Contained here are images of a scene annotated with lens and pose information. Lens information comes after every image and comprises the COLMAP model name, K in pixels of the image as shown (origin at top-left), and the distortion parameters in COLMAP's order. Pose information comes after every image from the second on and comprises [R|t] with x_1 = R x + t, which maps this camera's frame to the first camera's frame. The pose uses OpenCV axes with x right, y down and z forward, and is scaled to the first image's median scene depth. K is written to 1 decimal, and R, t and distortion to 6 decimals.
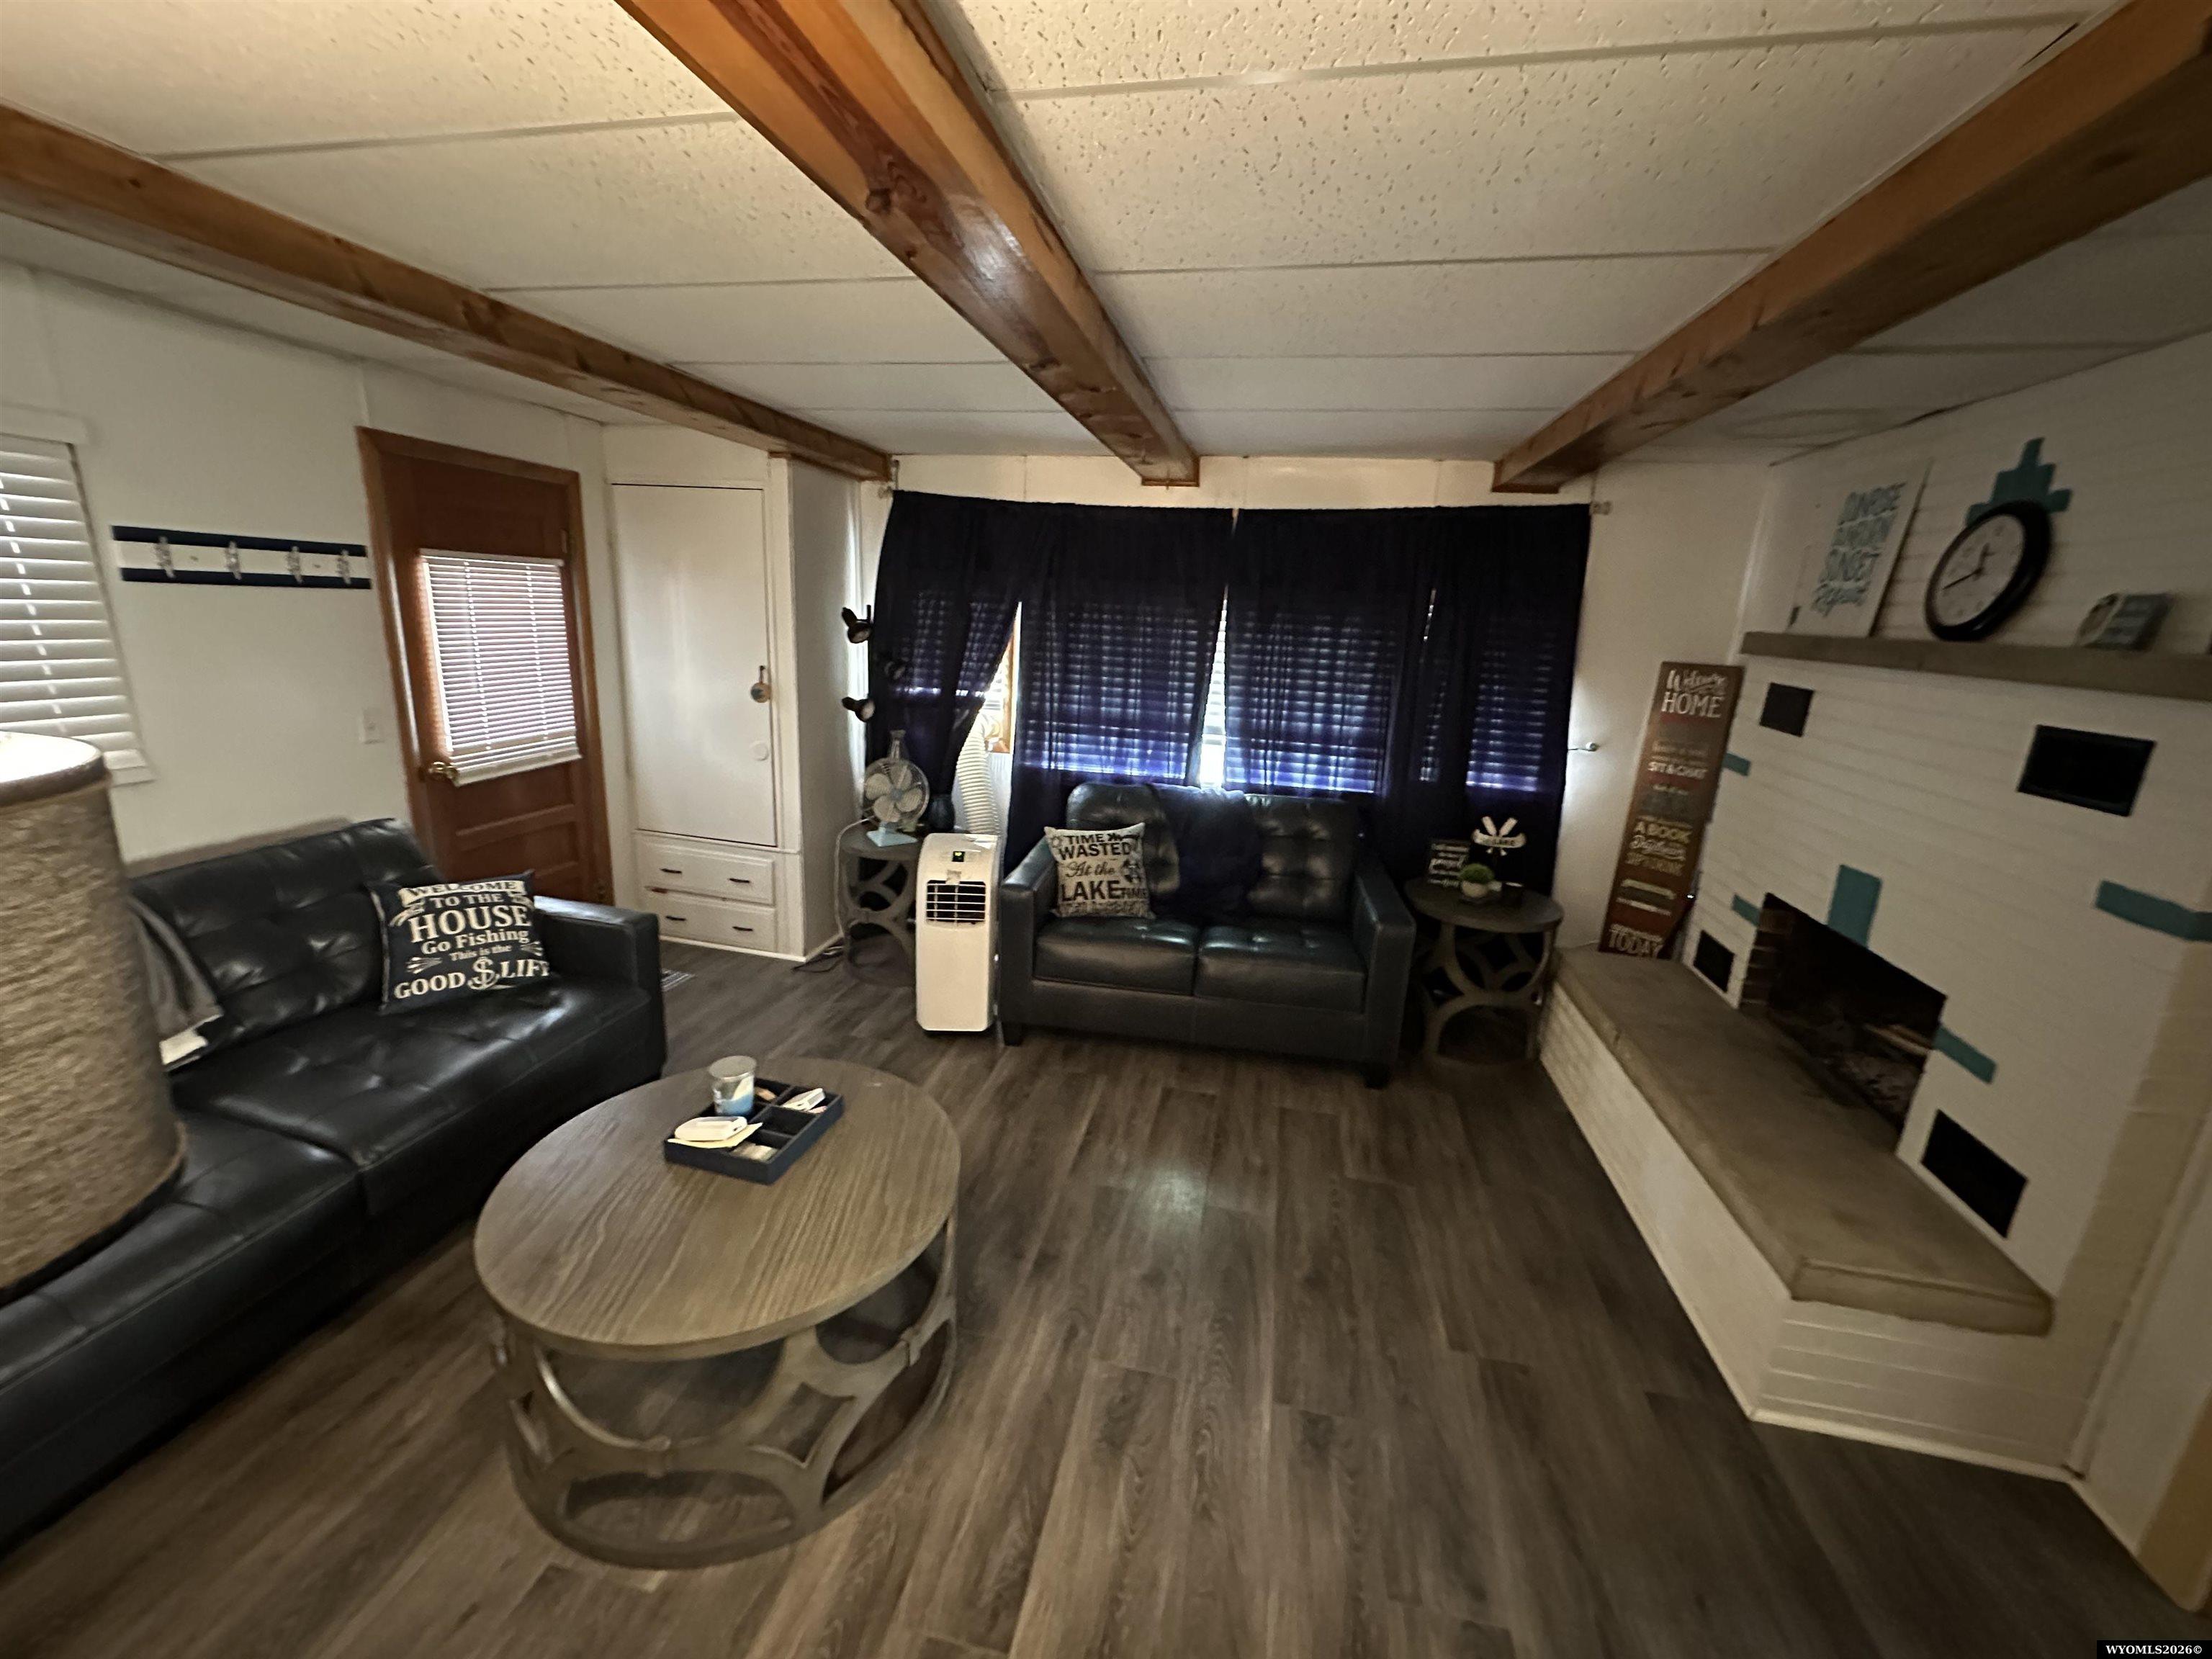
lens RADIAL K [[899.5, 0, 1078.9], [0, 899.5, 831.5], [0, 0, 1]] dist [0.000134, 0.000005]
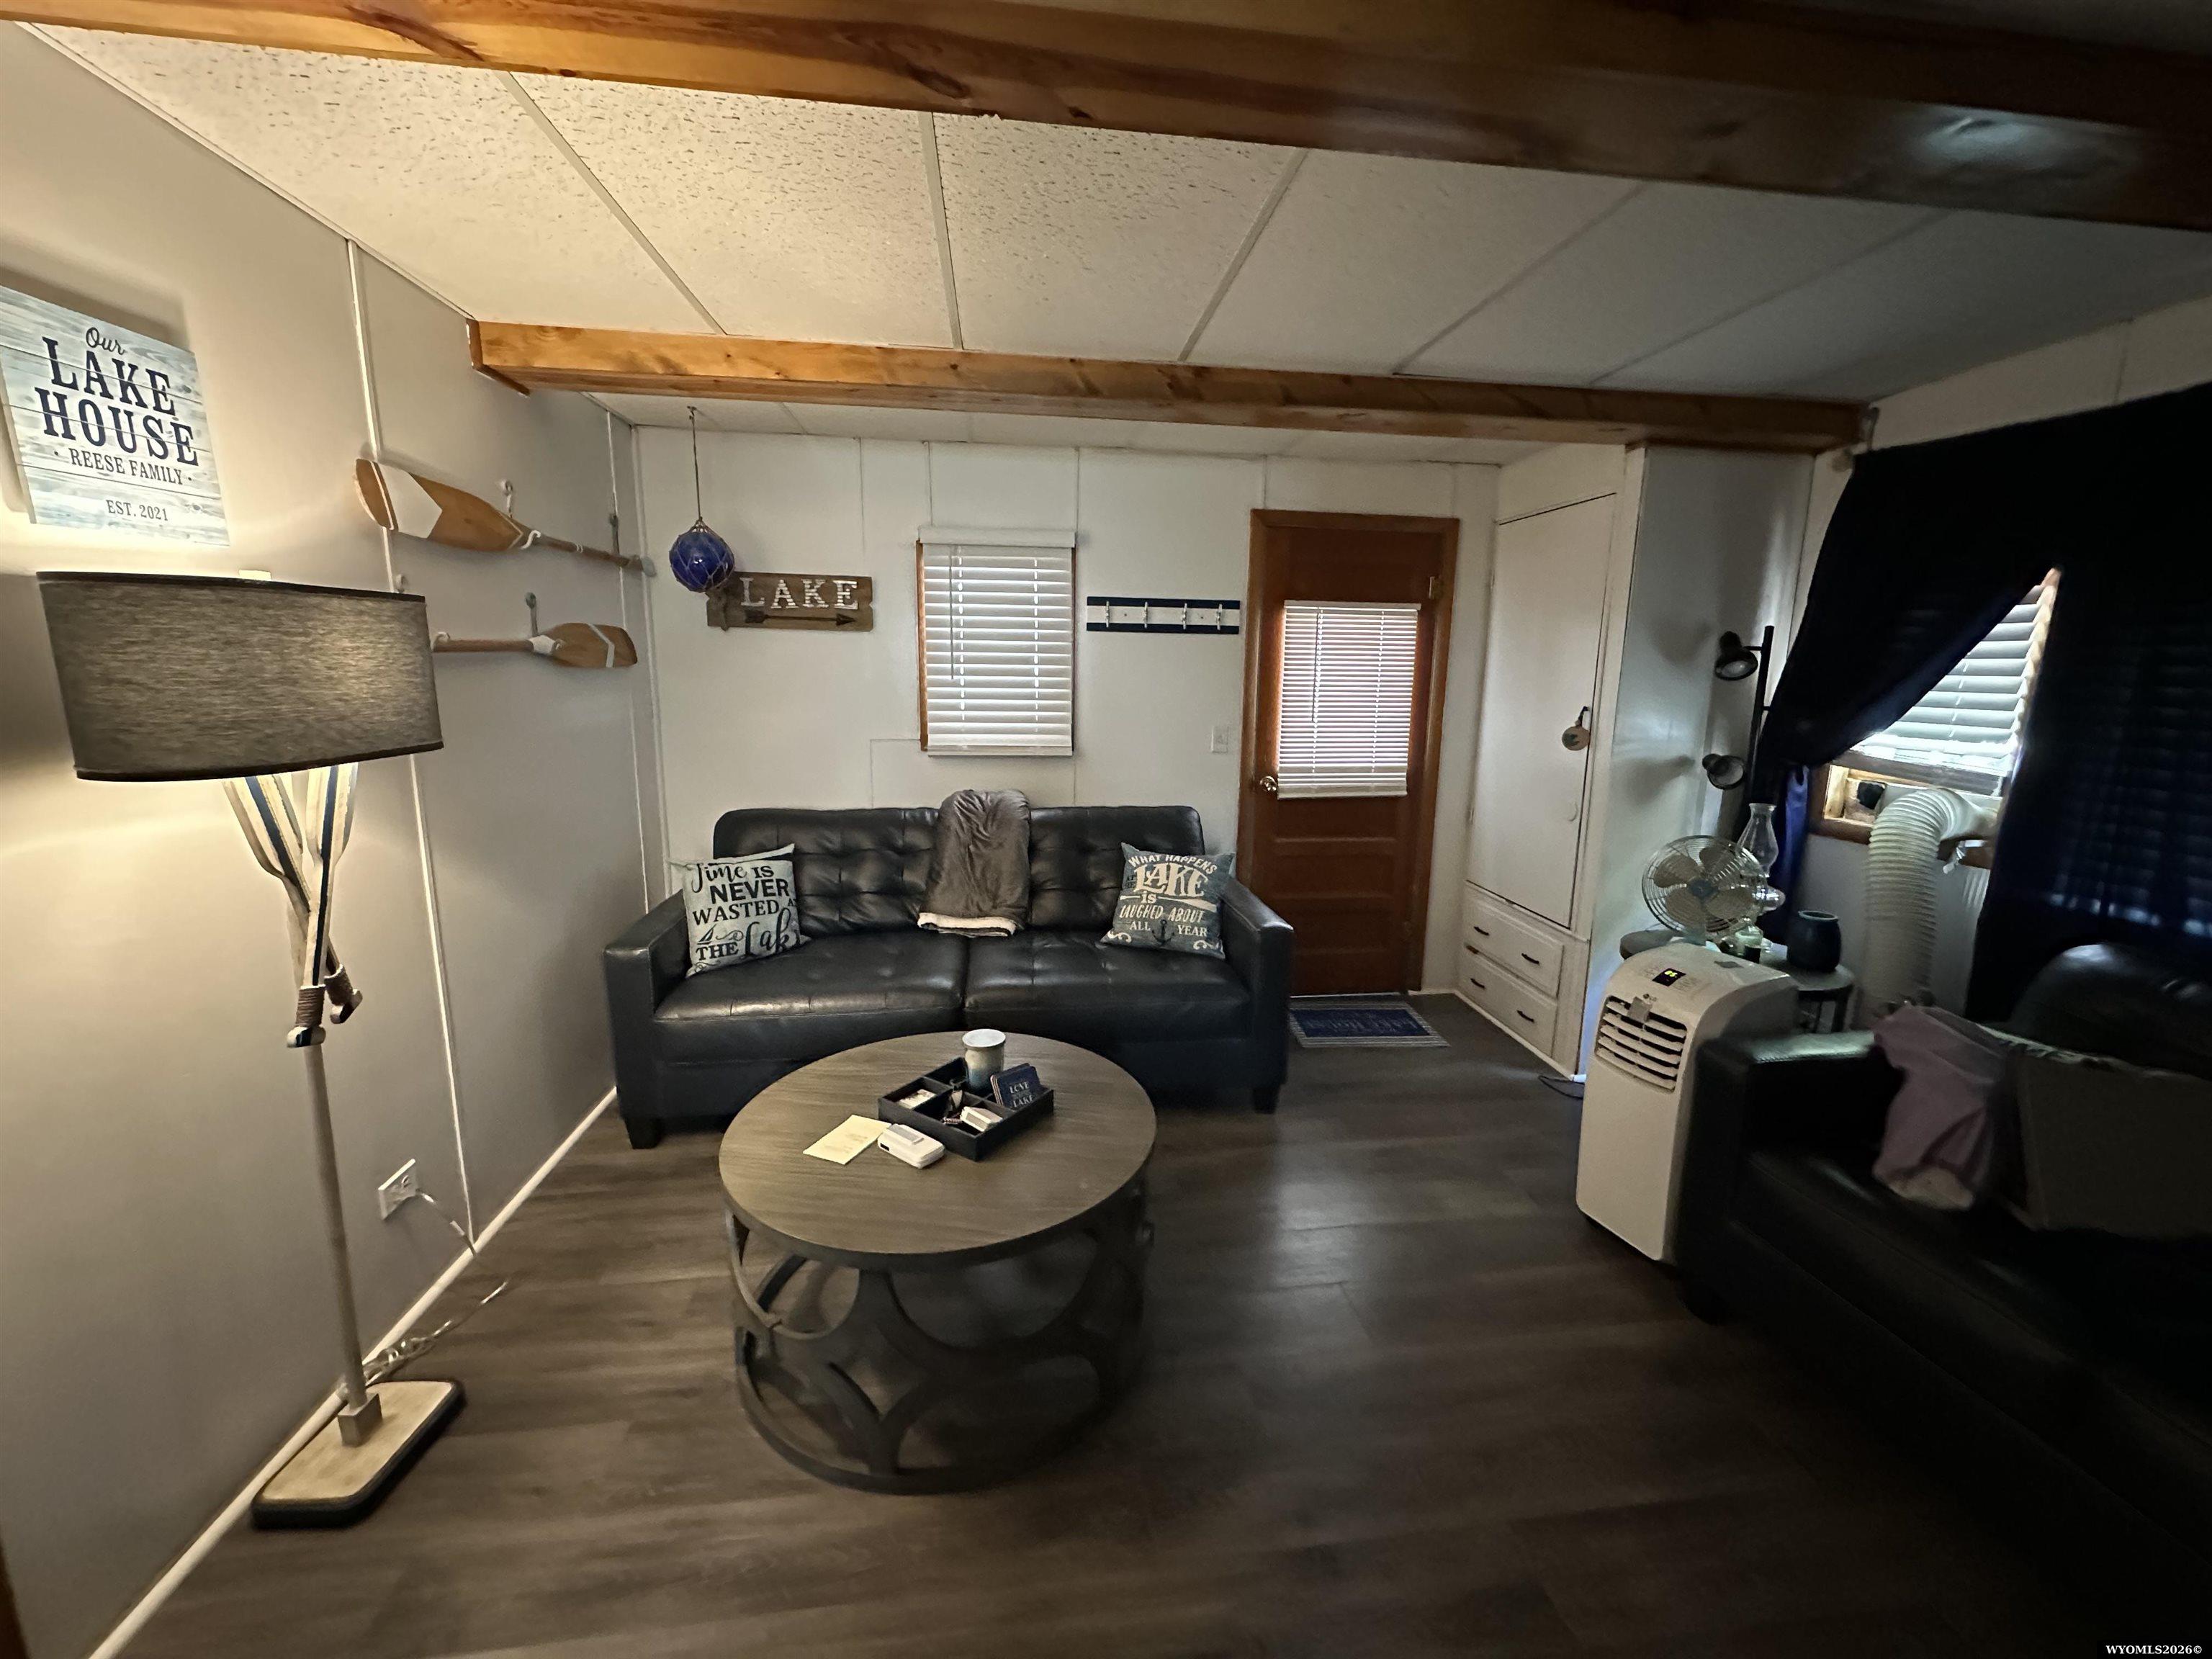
lens RADIAL K [[880.6, 0, 1100.7], [0, 880.6, 824.6], [0, 0, 1]] dist [-0.001582, -0.000338]
pose [[0.340082, 0.118458, -0.932905, 0.280747], [-0.230107, 0.972360, 0.039584, -0.009152], [0.911809, 0.201206, 0.357940, 0.352200]]
